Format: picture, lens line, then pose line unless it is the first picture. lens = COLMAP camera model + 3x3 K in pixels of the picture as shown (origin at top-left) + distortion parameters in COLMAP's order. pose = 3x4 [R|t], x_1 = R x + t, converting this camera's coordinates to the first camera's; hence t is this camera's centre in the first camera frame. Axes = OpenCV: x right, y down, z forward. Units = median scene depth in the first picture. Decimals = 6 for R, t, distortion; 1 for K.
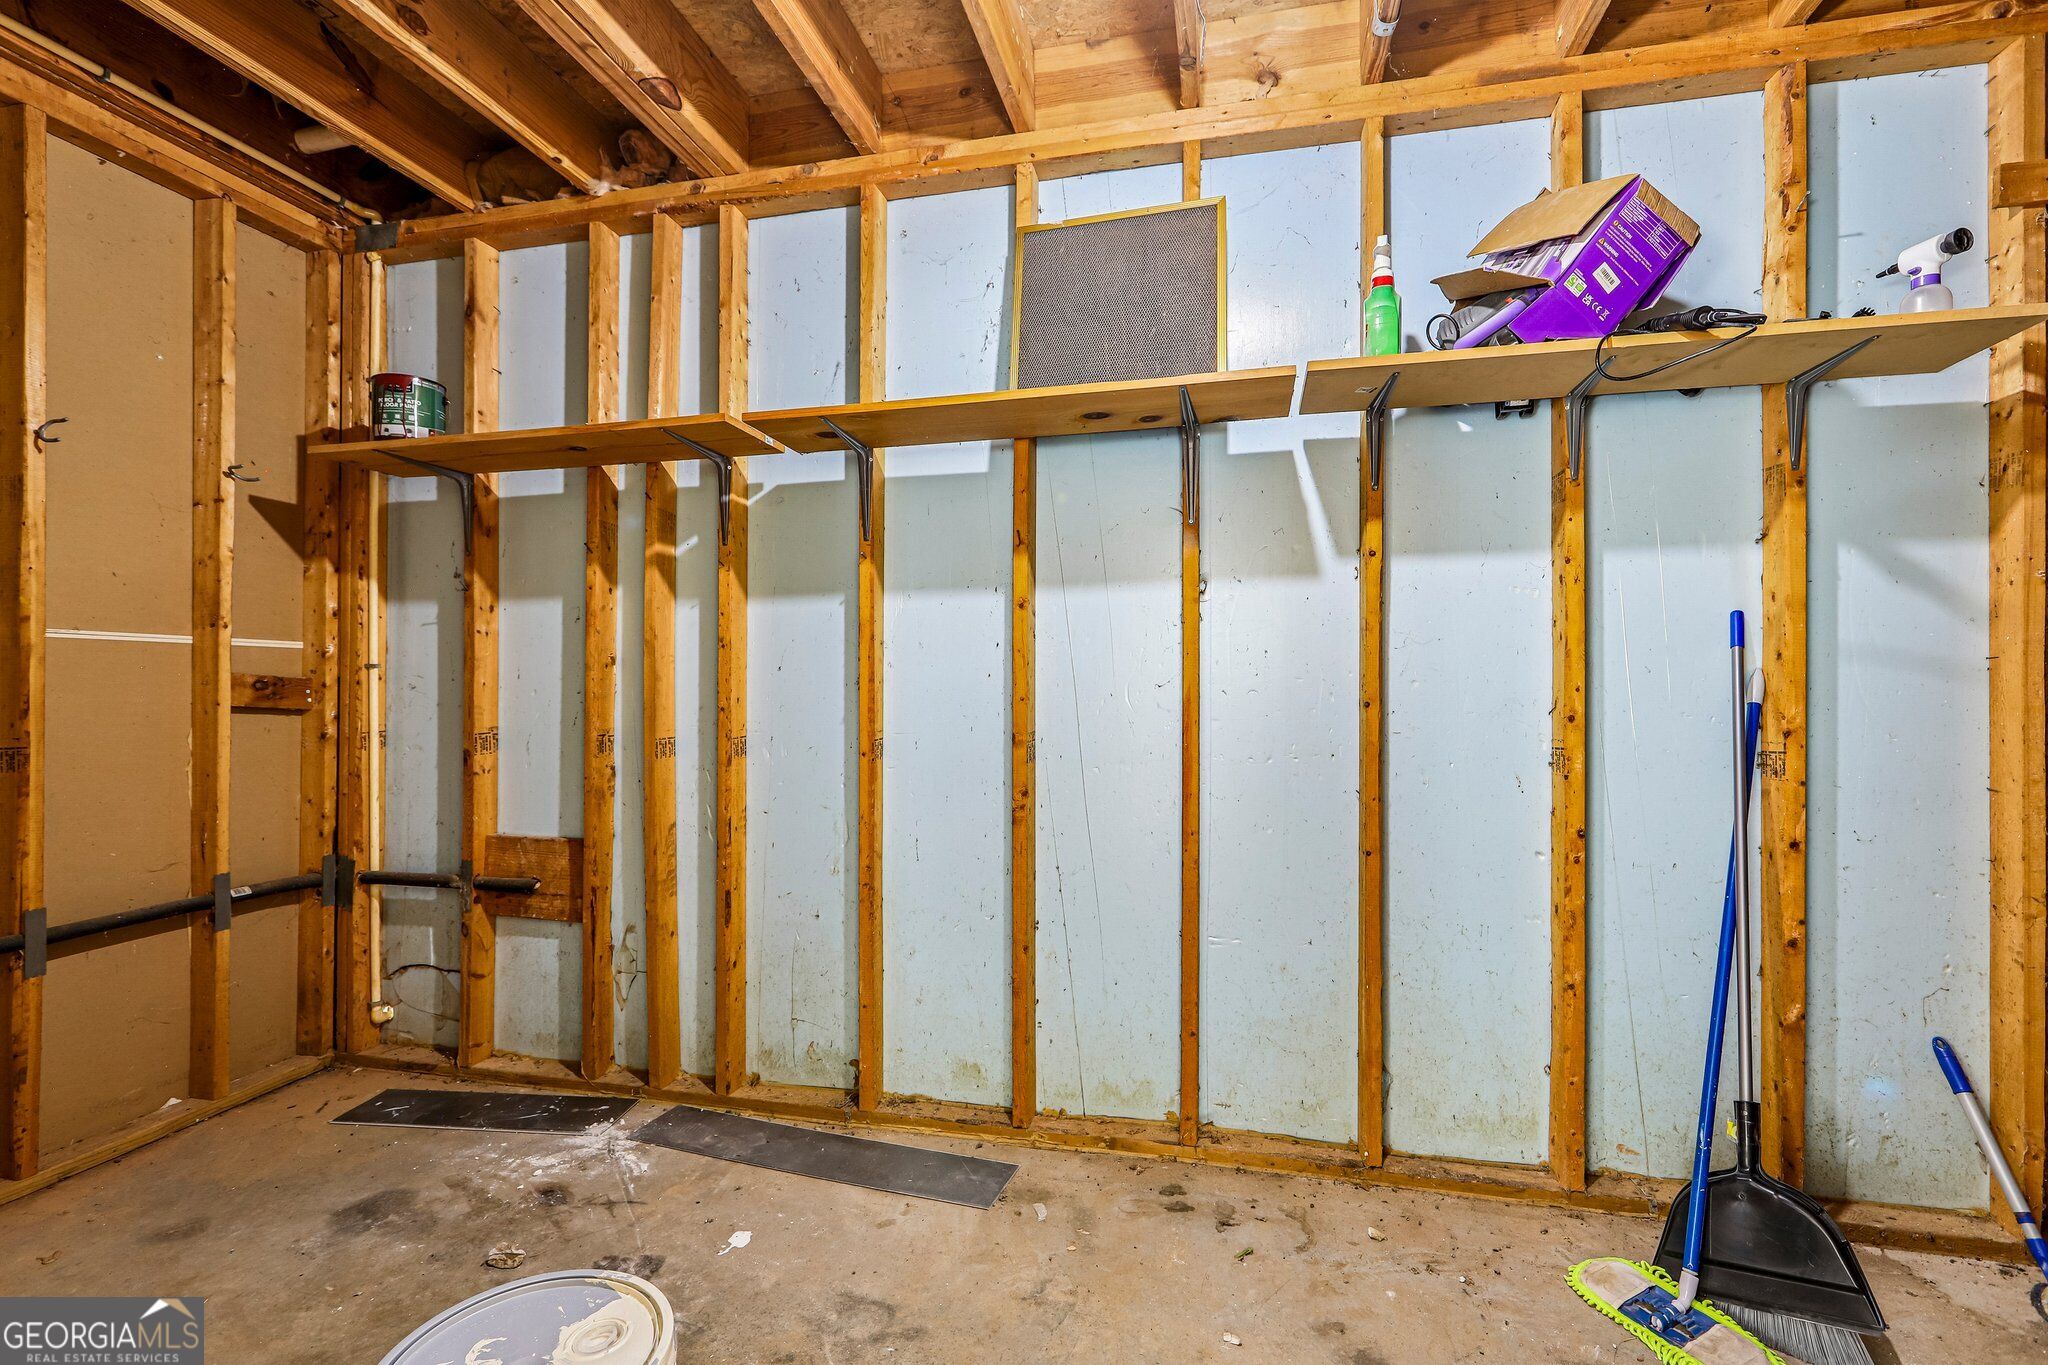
lens RADIAL K [[931.4, 0, 1022.0], [0, 931.4, 681.6], [0, 0, 1]] dist [0.004509, -0.000053]
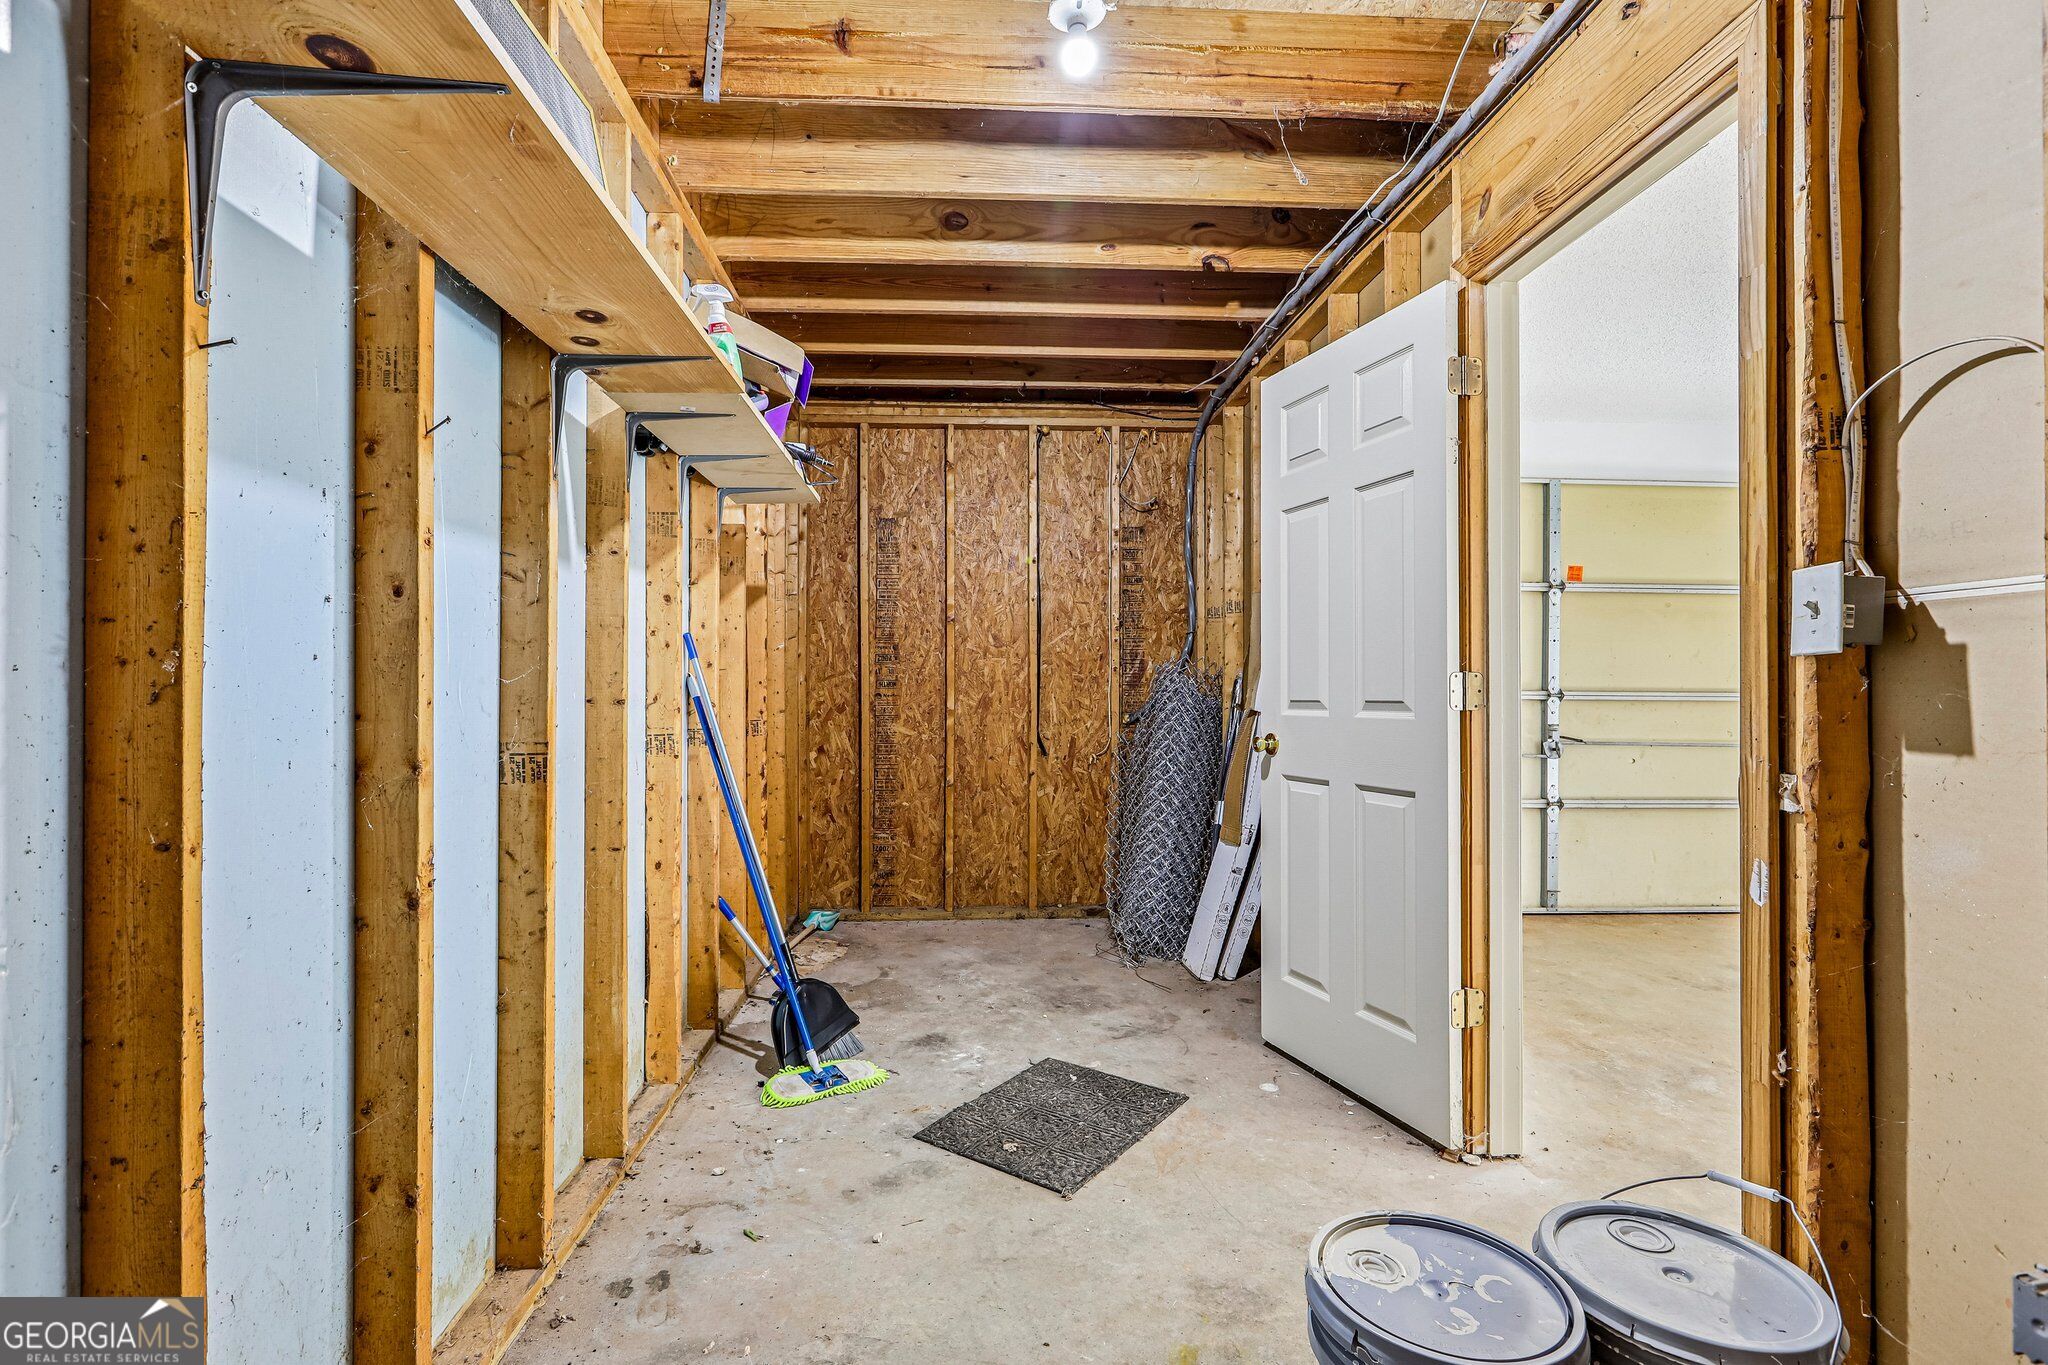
lens RADIAL K [[931.4, 0, 1020.3], [0, 931.4, 683.6], [0, 0, 1]] dist [0.004509, -0.000053]
pose [[-0.287753, 0.005969, 0.957686, -0.825779], [-0.005391, 0.999955, -0.007852, 0.011922], [-0.957689, -0.007422, -0.287708, 1.004299]]
